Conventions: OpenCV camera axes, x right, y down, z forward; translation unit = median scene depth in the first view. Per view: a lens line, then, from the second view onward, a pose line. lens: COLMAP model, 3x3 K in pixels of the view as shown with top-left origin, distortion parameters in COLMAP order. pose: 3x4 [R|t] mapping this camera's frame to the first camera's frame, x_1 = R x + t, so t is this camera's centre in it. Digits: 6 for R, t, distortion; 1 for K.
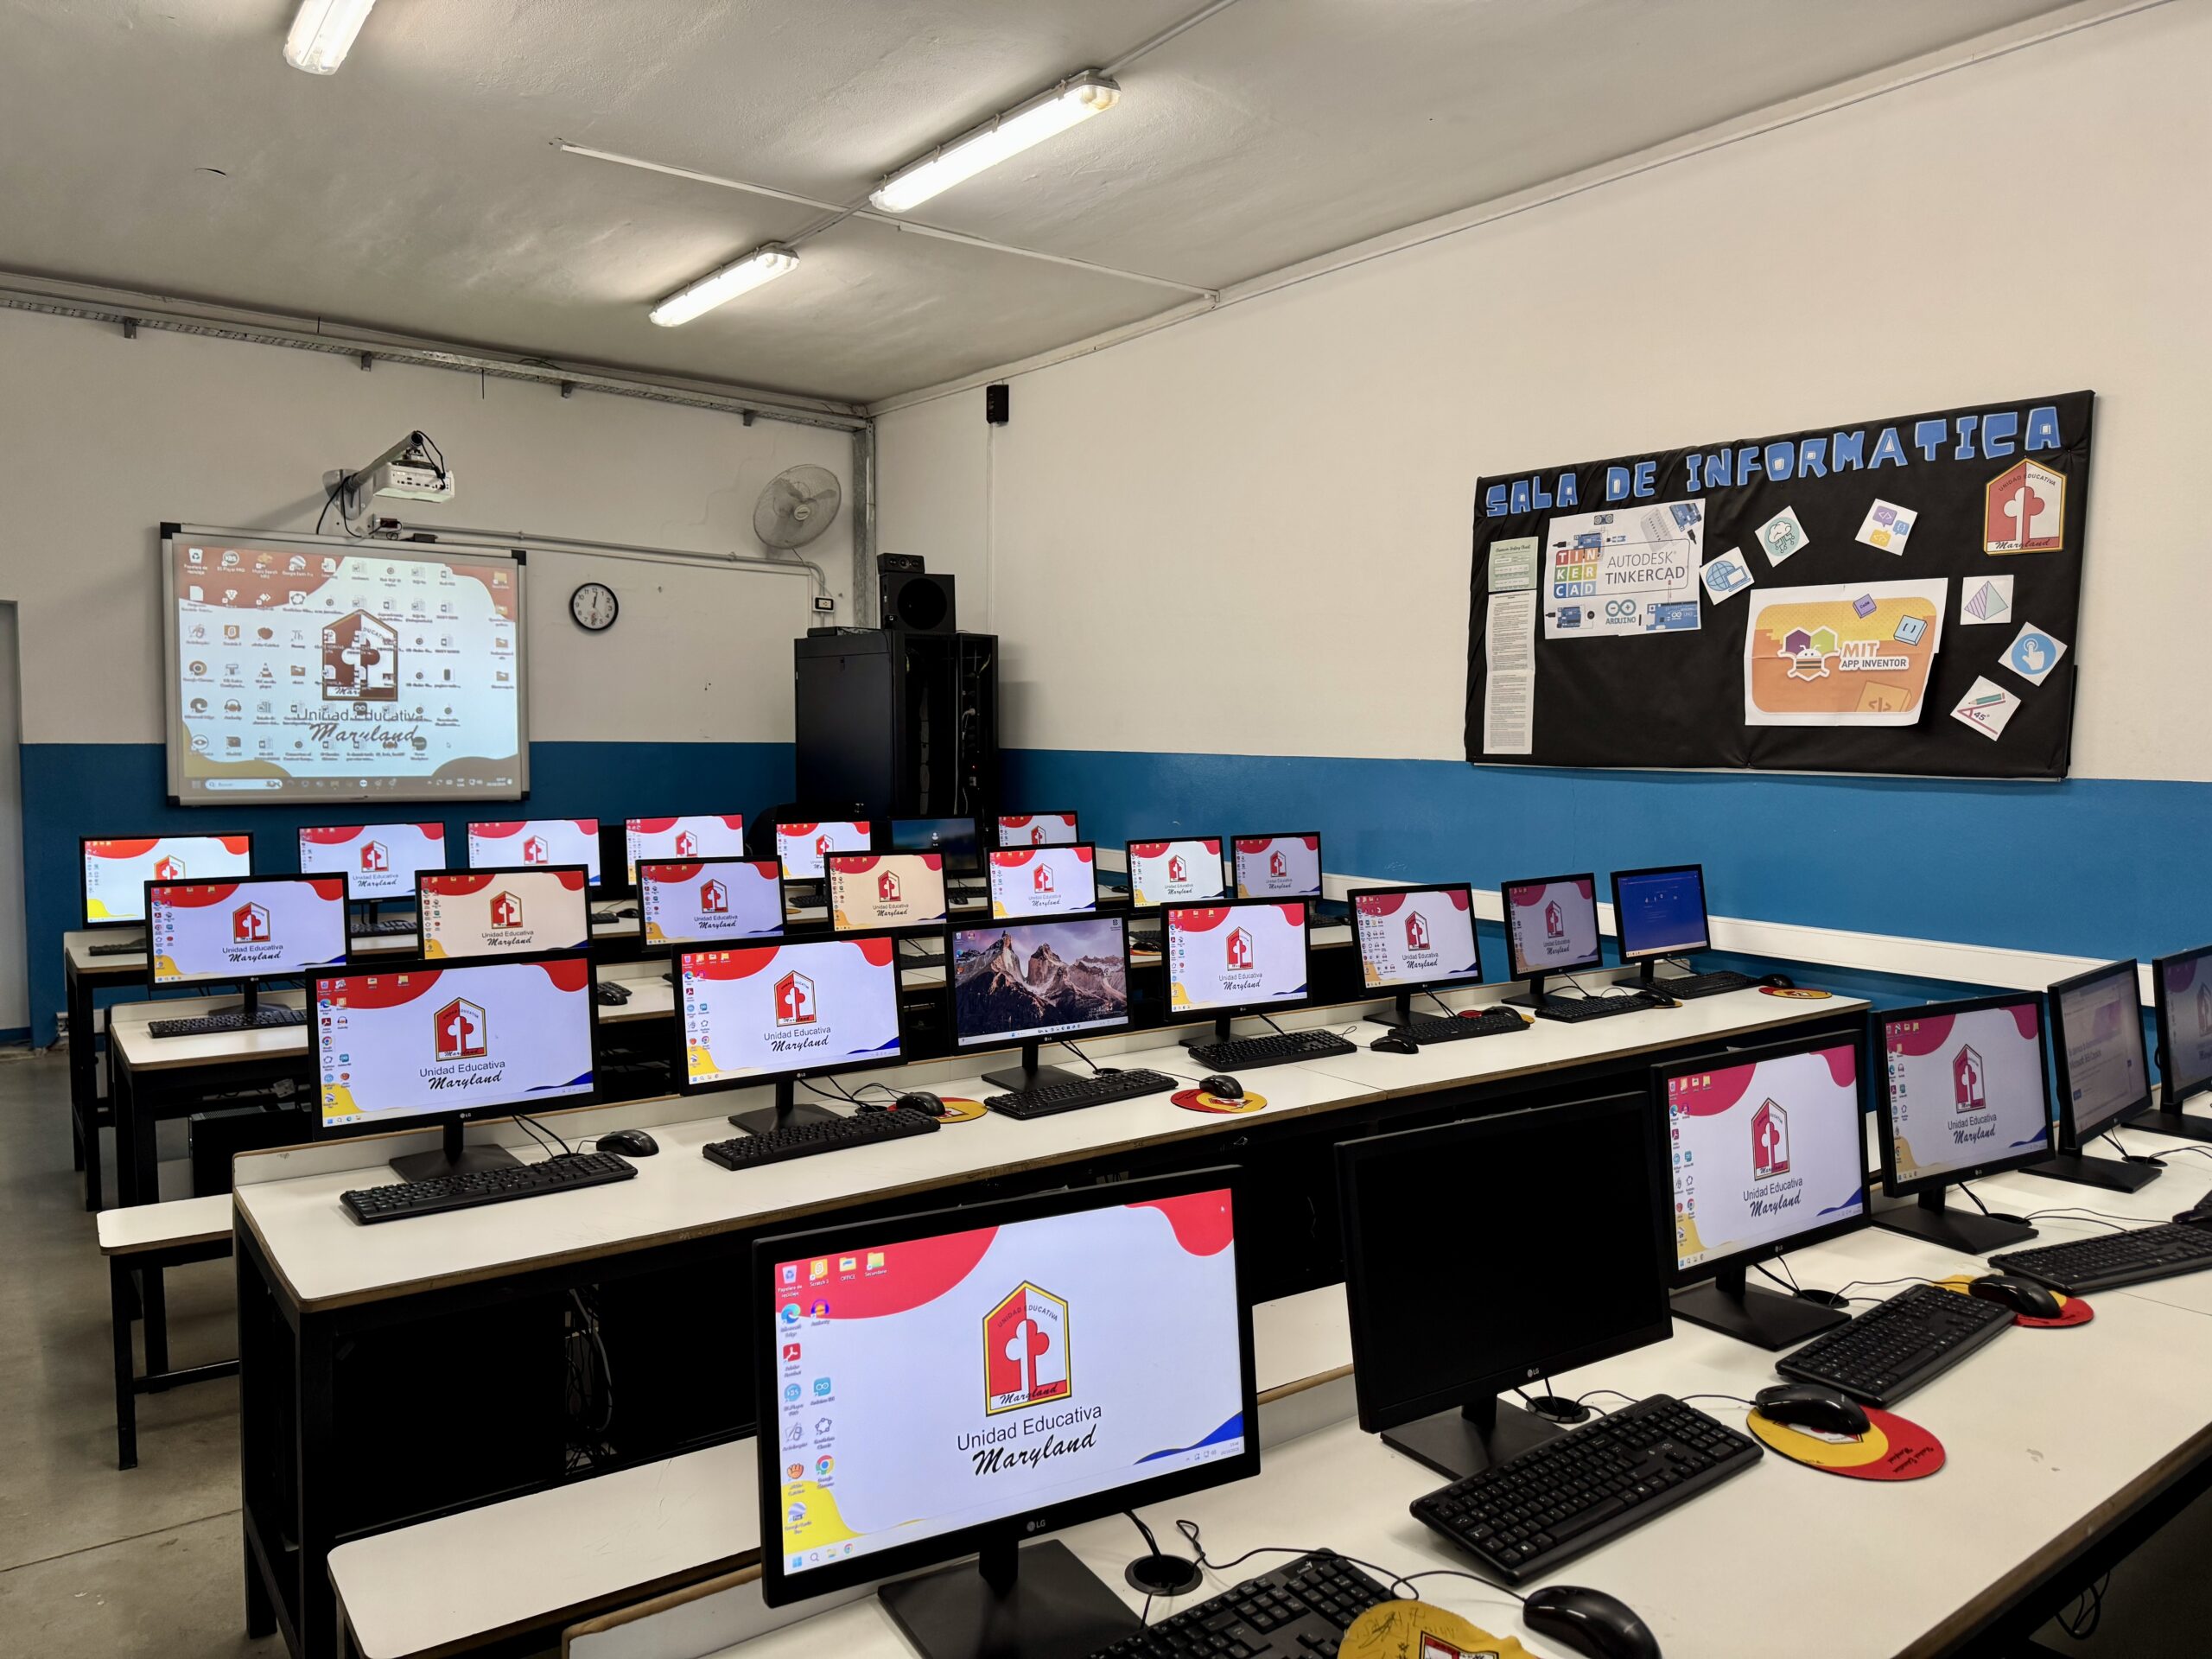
lens RADIAL K [[1526.8, 0, 1106.0], [0, 1526.8, 829.5], [0, 0, 1]] dist [0.050236, -0.074209]
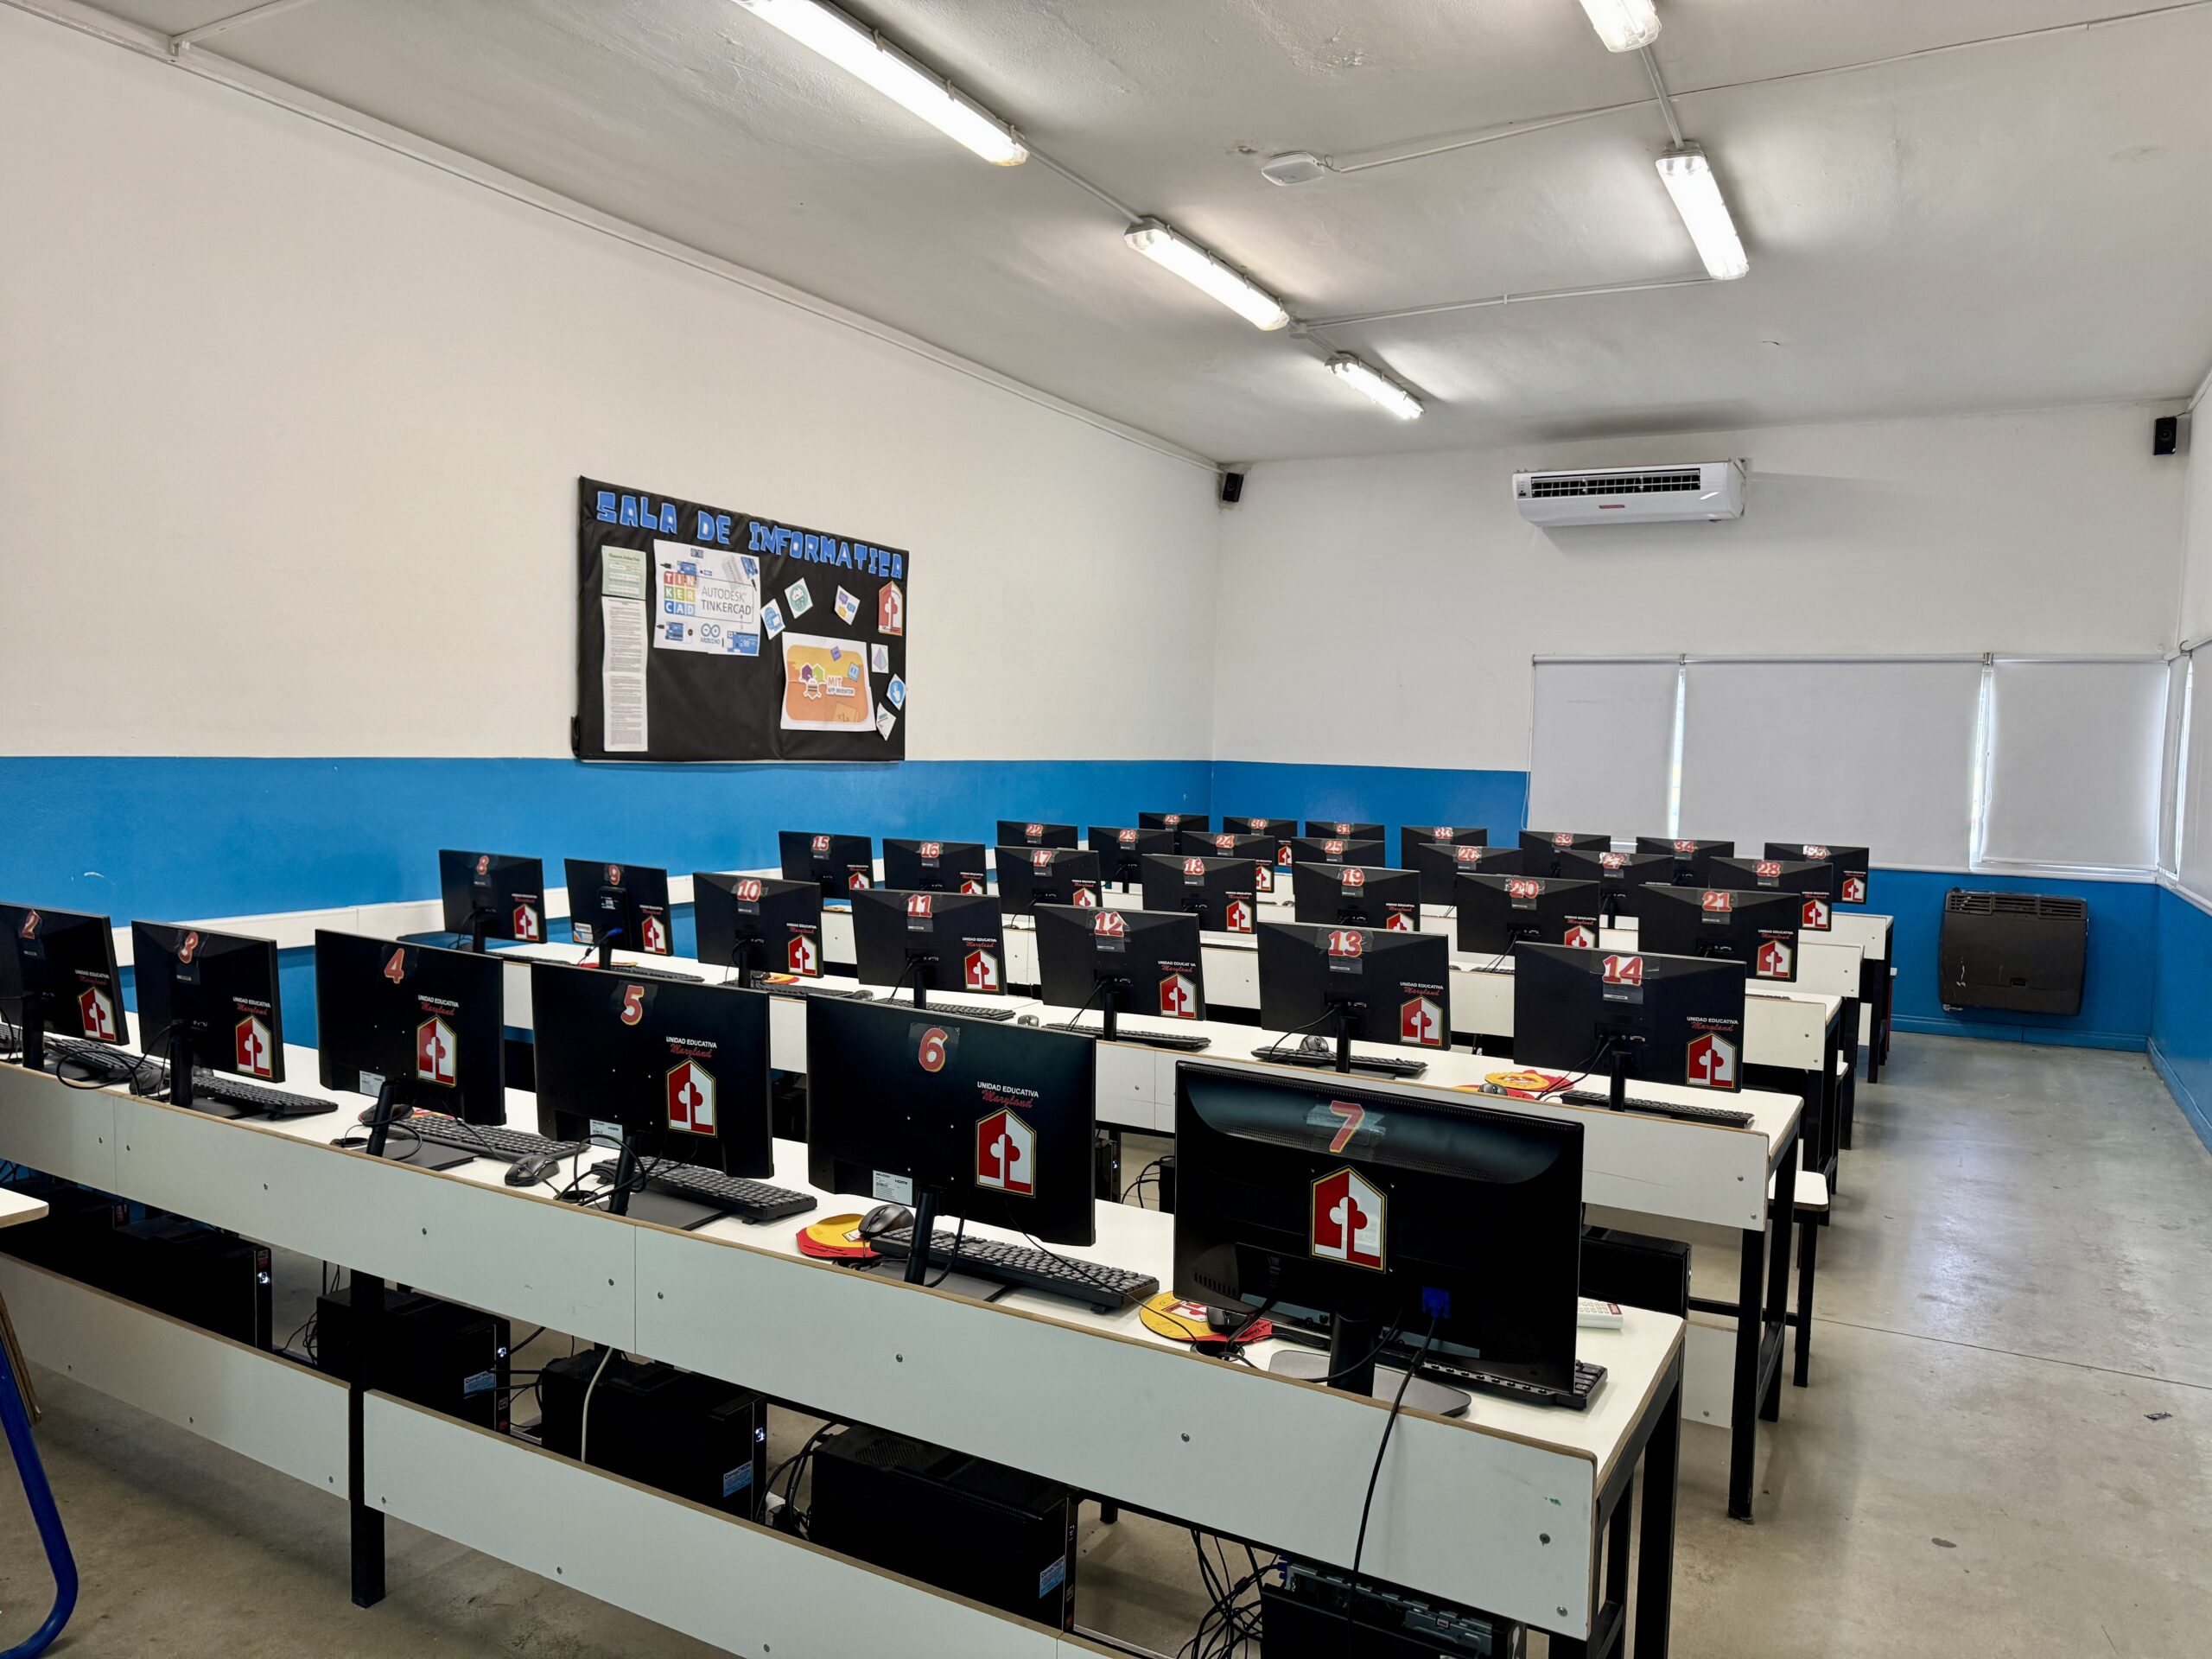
lens RADIAL K [[1526.8, 0, 1106.0], [0, 1526.8, 829.5], [0, 0, 1]] dist [0.050236, -0.074209]
pose [[-0.394652, -0.068187, 0.916297, -0.939537], [0.031382, 0.995660, 0.087609, -0.086496], [-0.918294, 0.063330, -0.390800, 1.234698]]
